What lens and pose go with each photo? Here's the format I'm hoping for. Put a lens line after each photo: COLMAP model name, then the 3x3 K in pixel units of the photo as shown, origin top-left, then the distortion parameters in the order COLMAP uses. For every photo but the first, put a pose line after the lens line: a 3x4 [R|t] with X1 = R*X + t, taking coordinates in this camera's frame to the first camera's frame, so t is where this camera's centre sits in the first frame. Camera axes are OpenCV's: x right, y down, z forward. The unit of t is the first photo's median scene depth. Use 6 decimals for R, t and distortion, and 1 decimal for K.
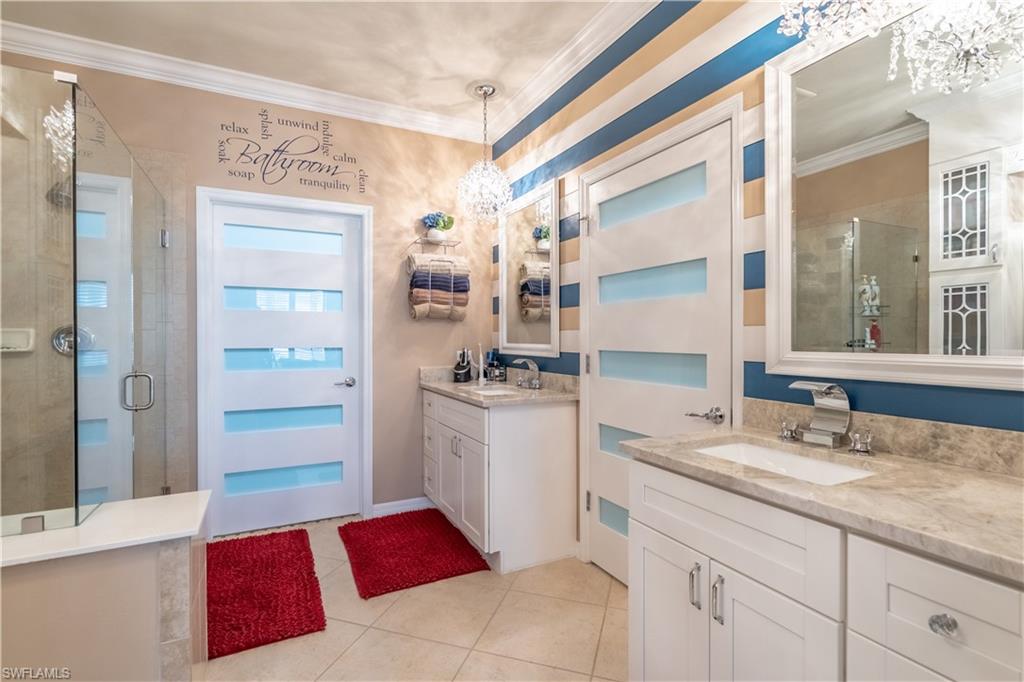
lens RADIAL K [[473.5, 0, 509.8], [0, 473.5, 339.6], [0, 0, 1]] dist [-0.014366, 0.005112]
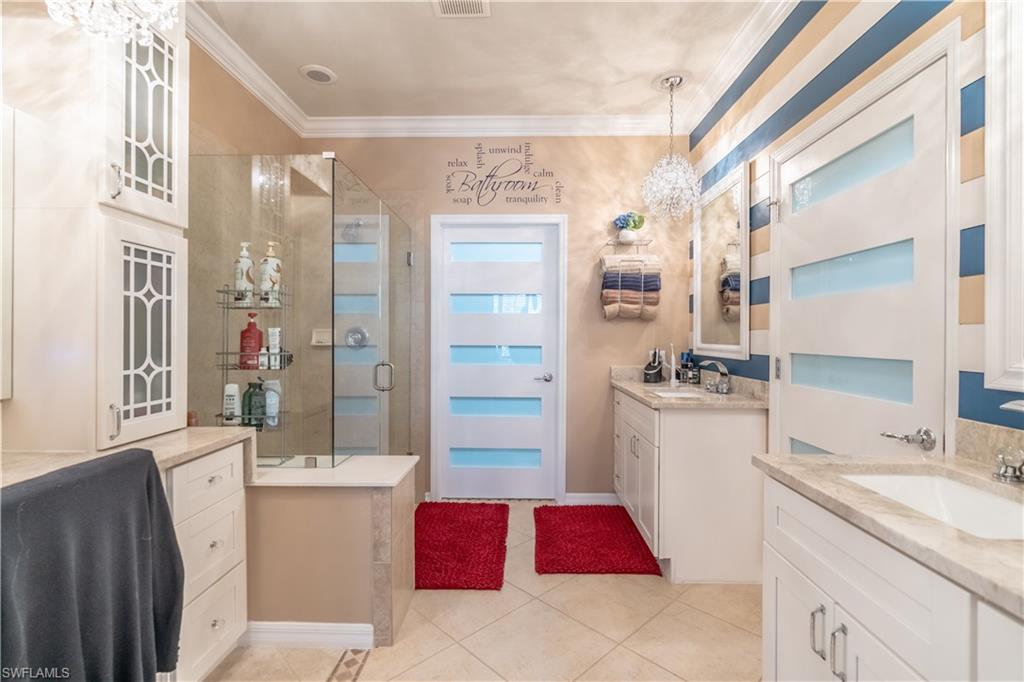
lens RADIAL K [[473.5, 0, 509.9], [0, 473.5, 338.4], [0, 0, 1]] dist [-0.014366, 0.005112]
pose [[0.880336, 0.007095, -0.474298, 0.140563], [-0.007362, 0.999972, 0.001295, -0.001312], [0.474294, 0.002352, 0.880364, -0.006582]]
